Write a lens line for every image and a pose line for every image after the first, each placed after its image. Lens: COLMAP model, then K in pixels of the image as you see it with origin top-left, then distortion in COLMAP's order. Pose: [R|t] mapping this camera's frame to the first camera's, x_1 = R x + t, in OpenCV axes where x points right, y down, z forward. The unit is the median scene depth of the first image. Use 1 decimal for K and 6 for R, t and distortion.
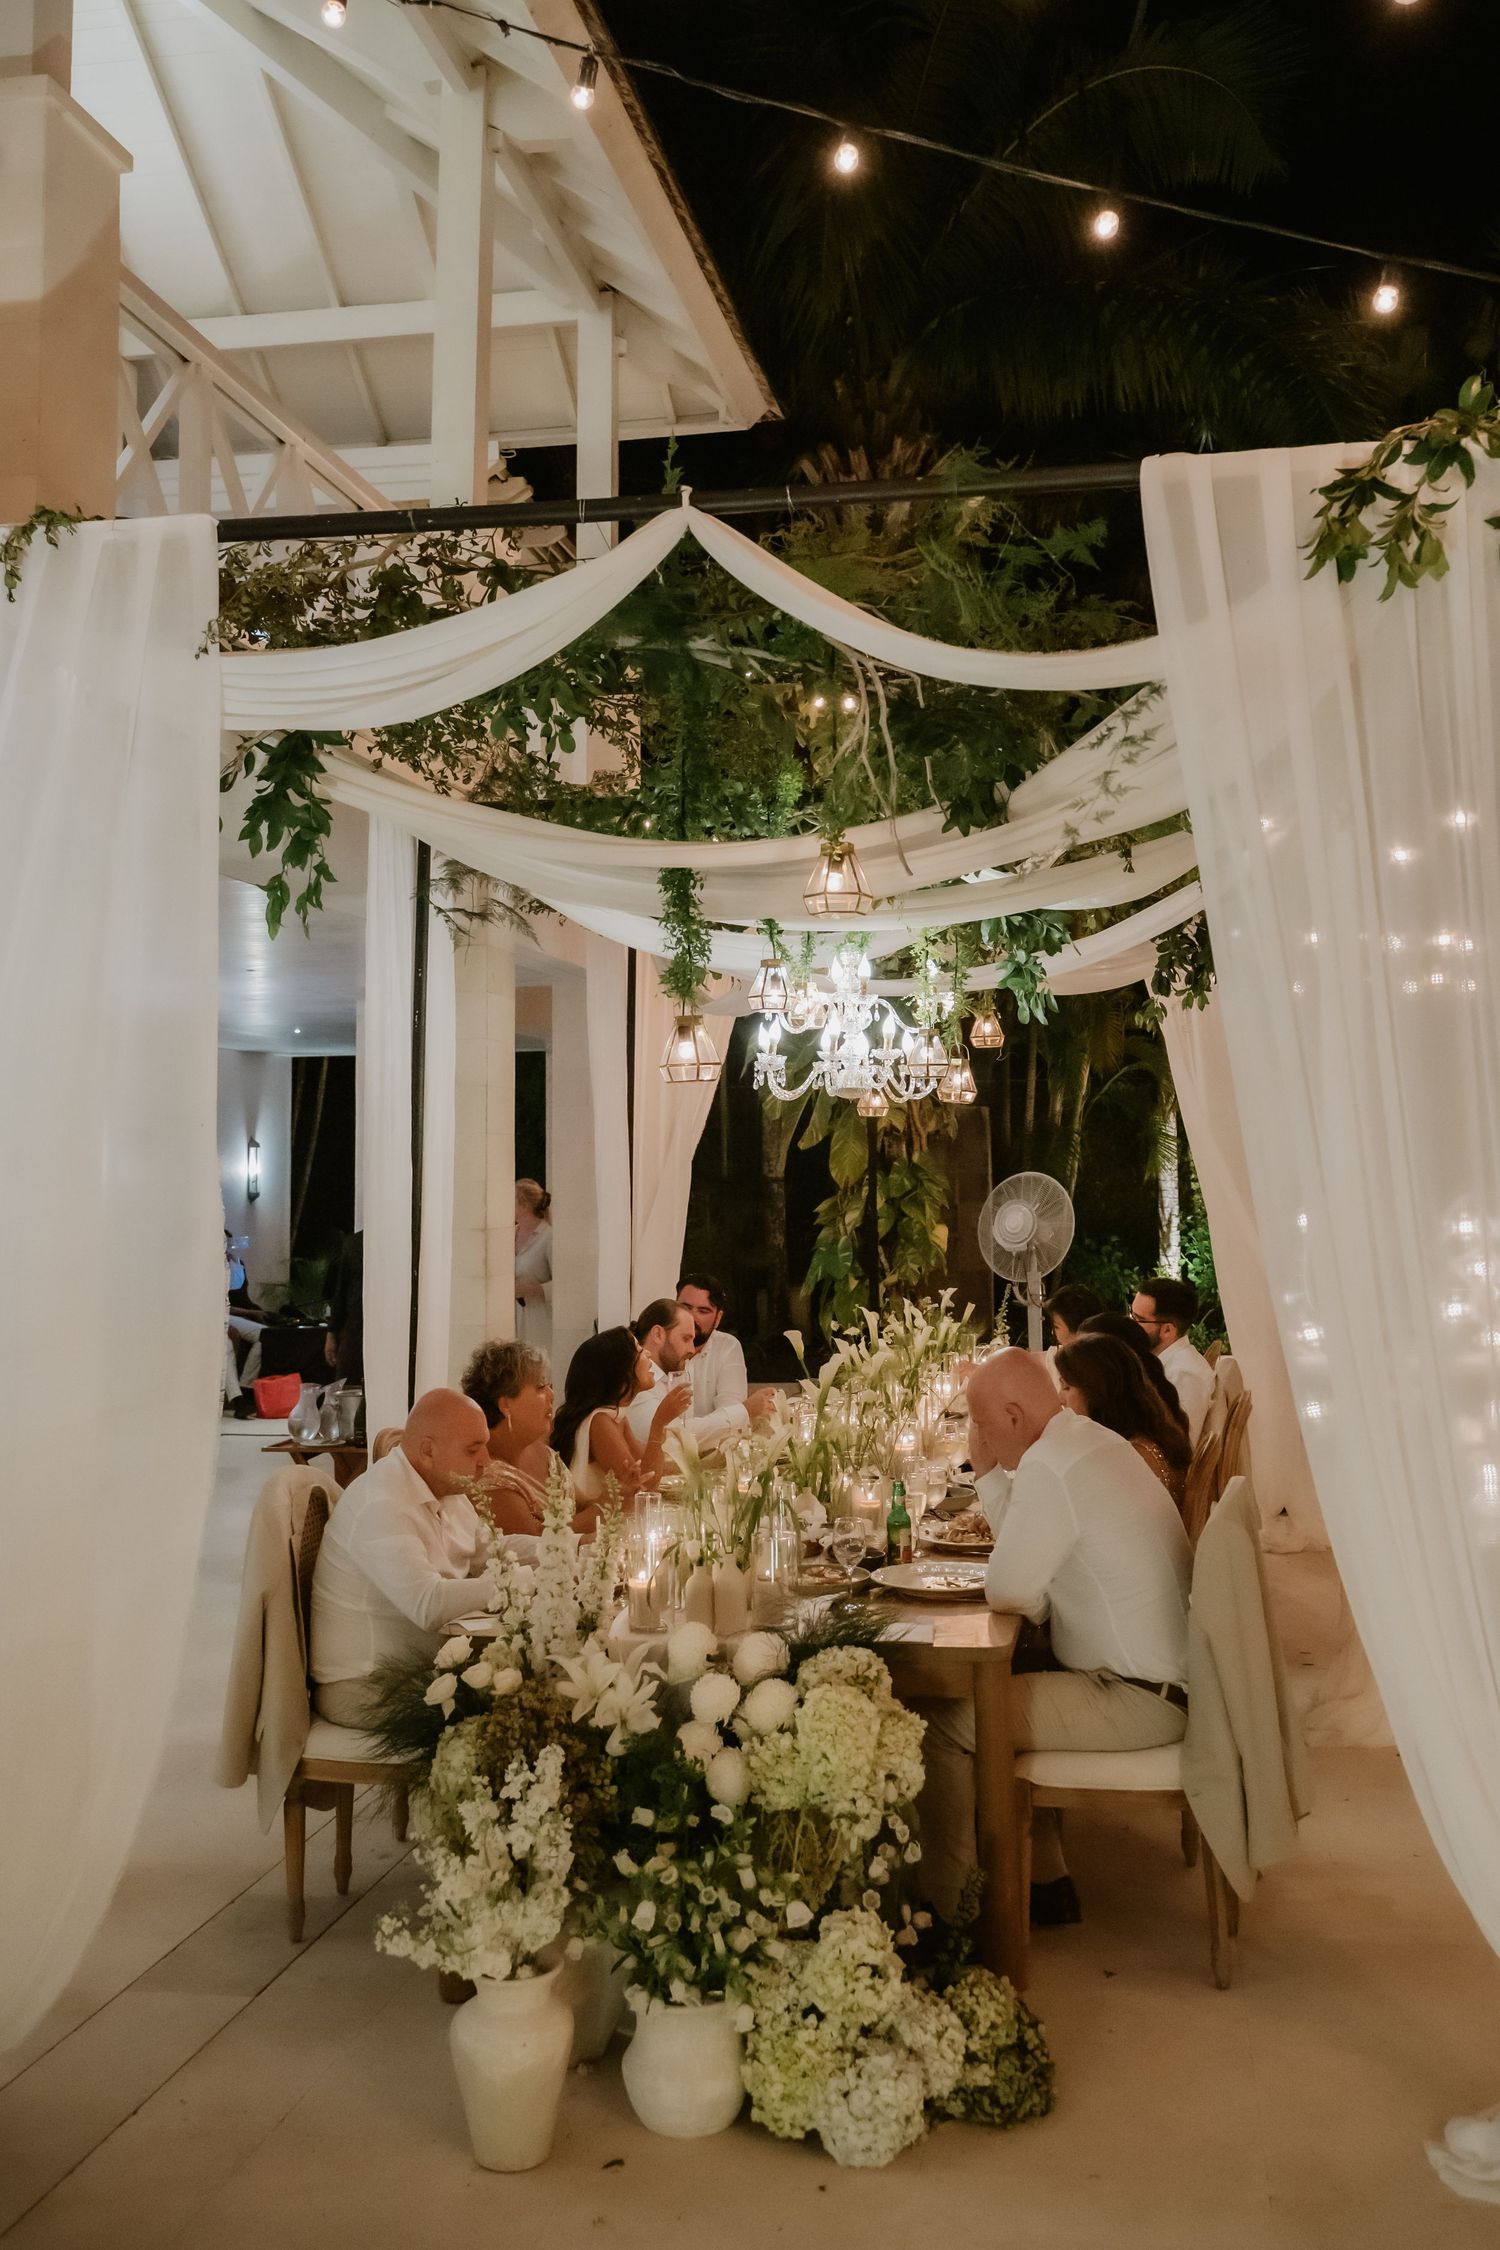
lens RADIAL K [[2071.5, 0, 803.1], [0, 2071.5, 1008.5], [0, 0, 1]] dist [0.000887, -0.003907]
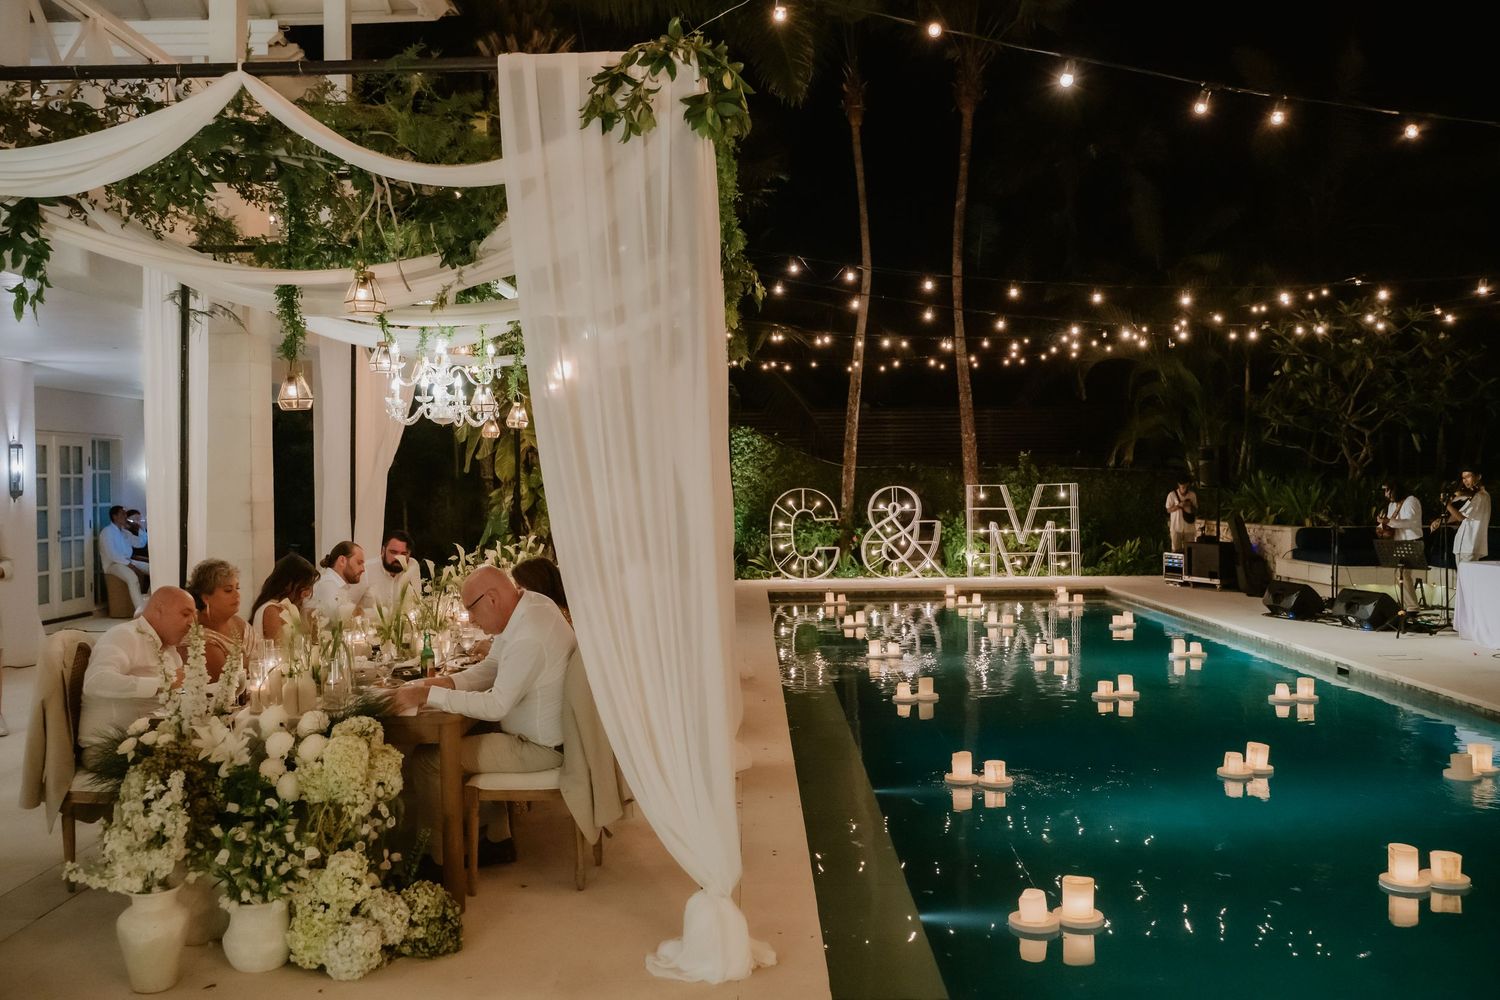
lens RADIAL K [[1237.9, 0, 728.1], [0, 1237.9, 505.1], [0, 0, 1]] dist [0.000212, -0.007034]
pose [[0.990298, -0.003441, 0.138921, 0.204989], [-0.010261, 0.995154, 0.097796, 0.012996], [-0.138584, -0.098273, 0.985463, -0.111246]]
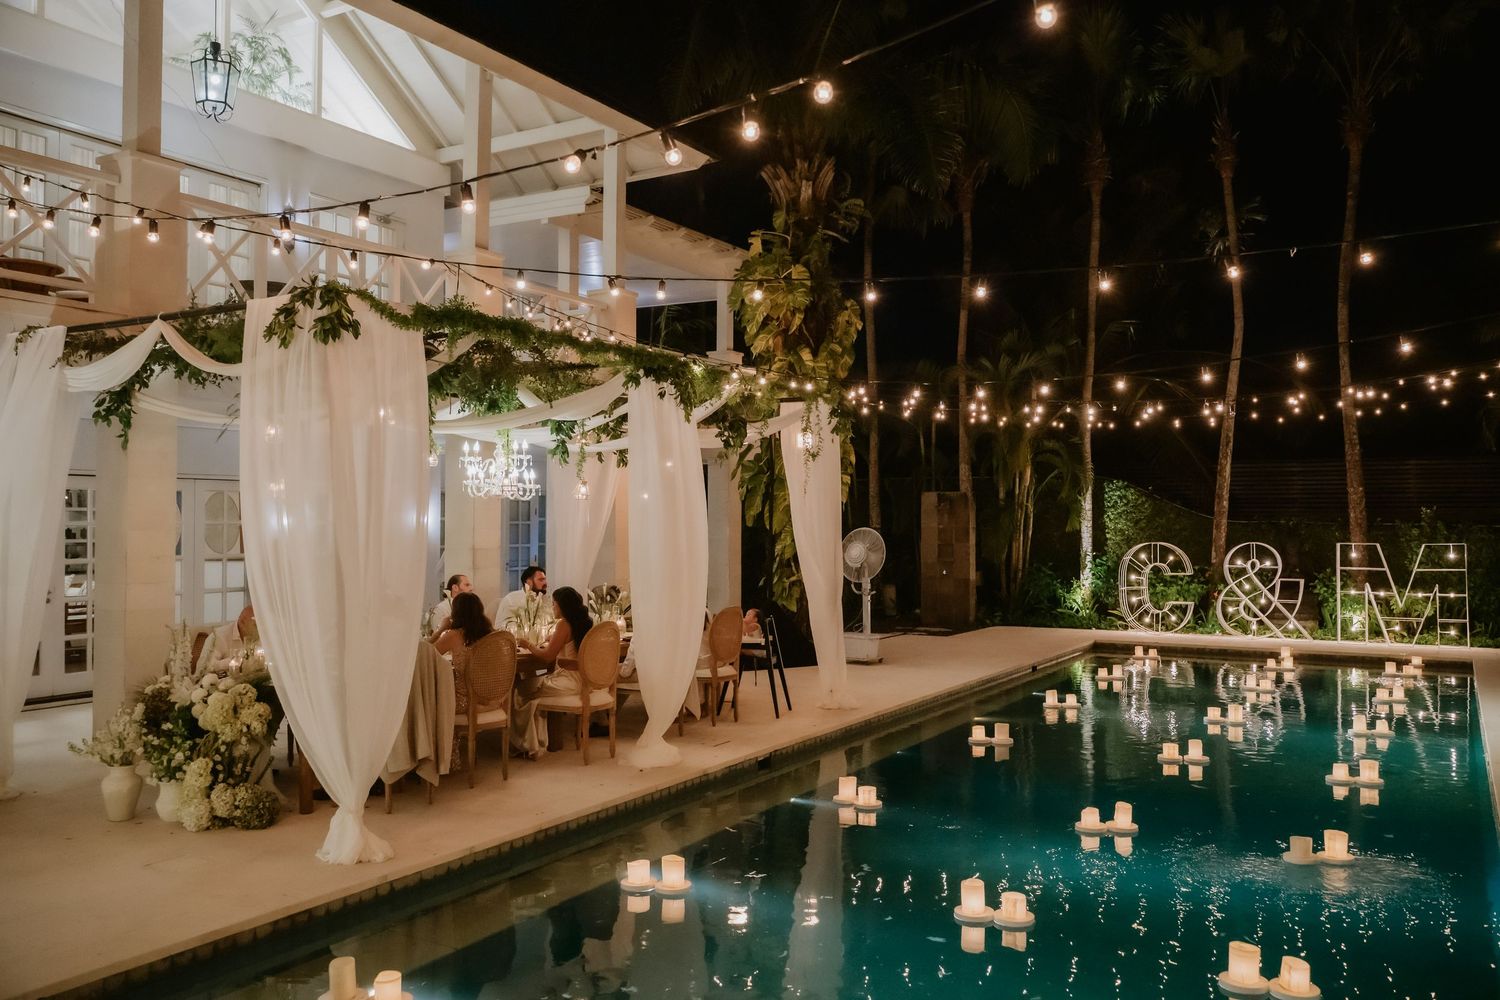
lens RADIAL K [[1215.4, 0, 750.0], [0, 1215.4, 500.0], [0, 0, 1]] dist [0.000348, -0.001951]
pose [[0.929870, 0.007380, -0.367815, 1.471743], [0.015968, 0.998047, 0.060394, -0.065805], [0.367542, -0.062032, 0.927936, -0.410502]]
